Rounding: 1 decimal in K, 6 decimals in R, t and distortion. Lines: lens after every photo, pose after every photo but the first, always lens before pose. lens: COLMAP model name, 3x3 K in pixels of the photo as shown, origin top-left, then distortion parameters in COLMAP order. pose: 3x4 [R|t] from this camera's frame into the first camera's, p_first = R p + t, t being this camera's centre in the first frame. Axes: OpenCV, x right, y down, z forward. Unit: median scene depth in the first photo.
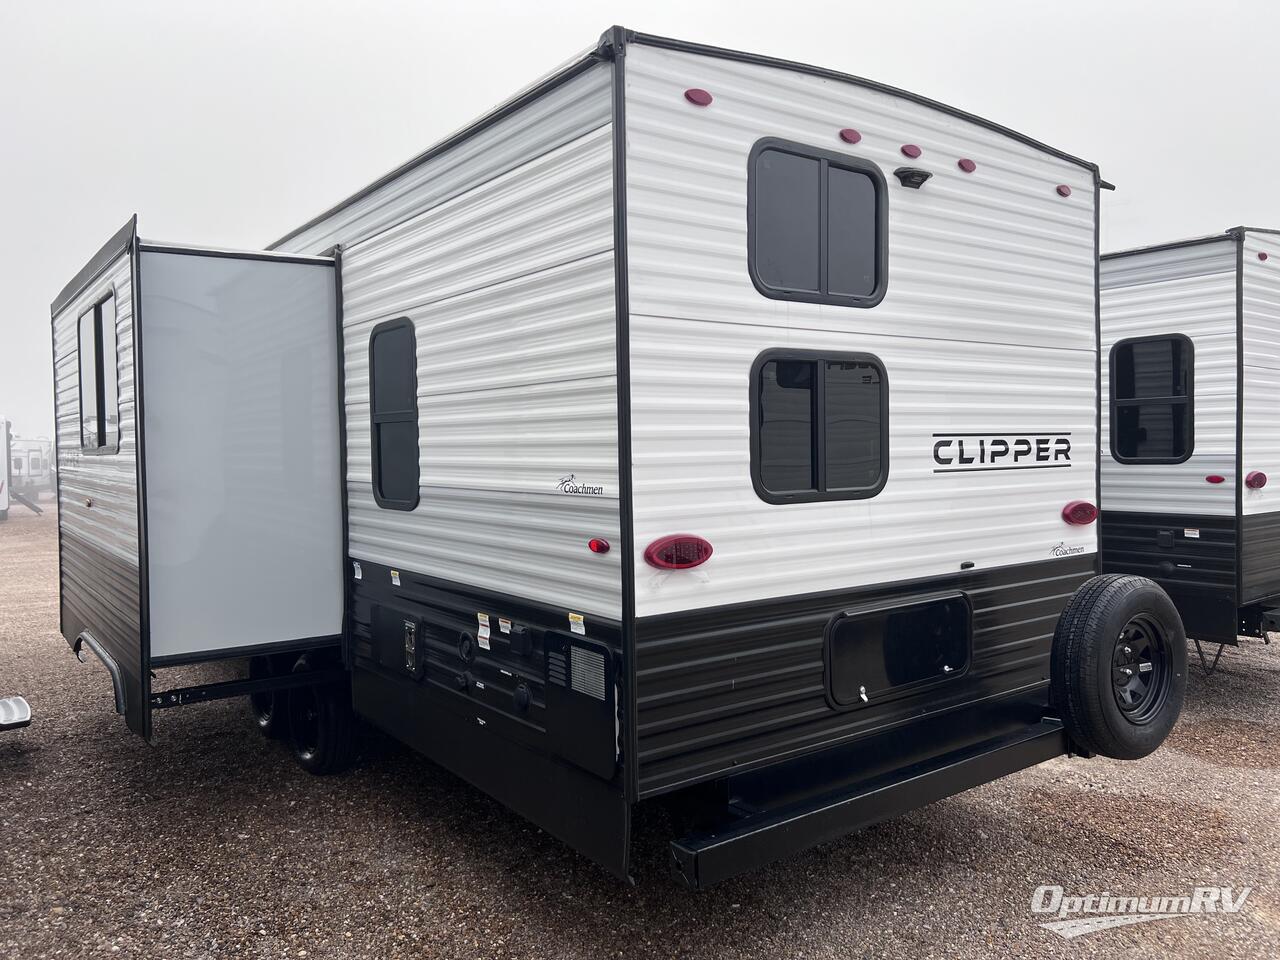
lens RADIAL K [[969.9, 0, 633.7], [0, 969.9, 479.6], [0, 0, 1]] dist [0.059916, -0.015896]
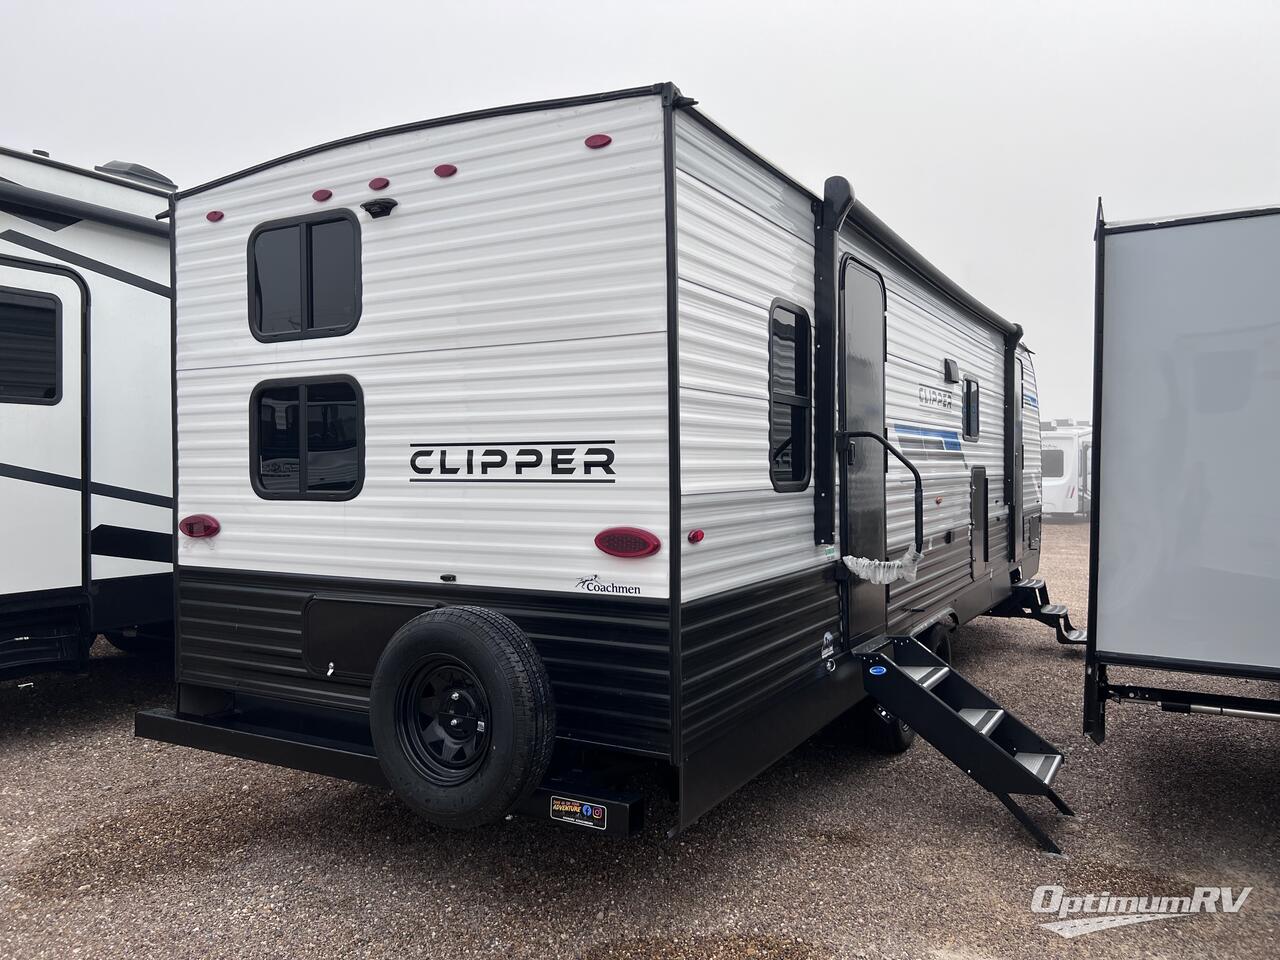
lens RADIAL K [[969.9, 0, 638.1], [0, 969.9, 481.8], [0, 0, 1]] dist [0.059916, -0.015896]
pose [[0.404066, 0.028238, -0.914294, 1.338093], [-0.032942, 0.999324, 0.016305, -0.031330], [0.914137, 0.023530, 0.404723, 0.796048]]
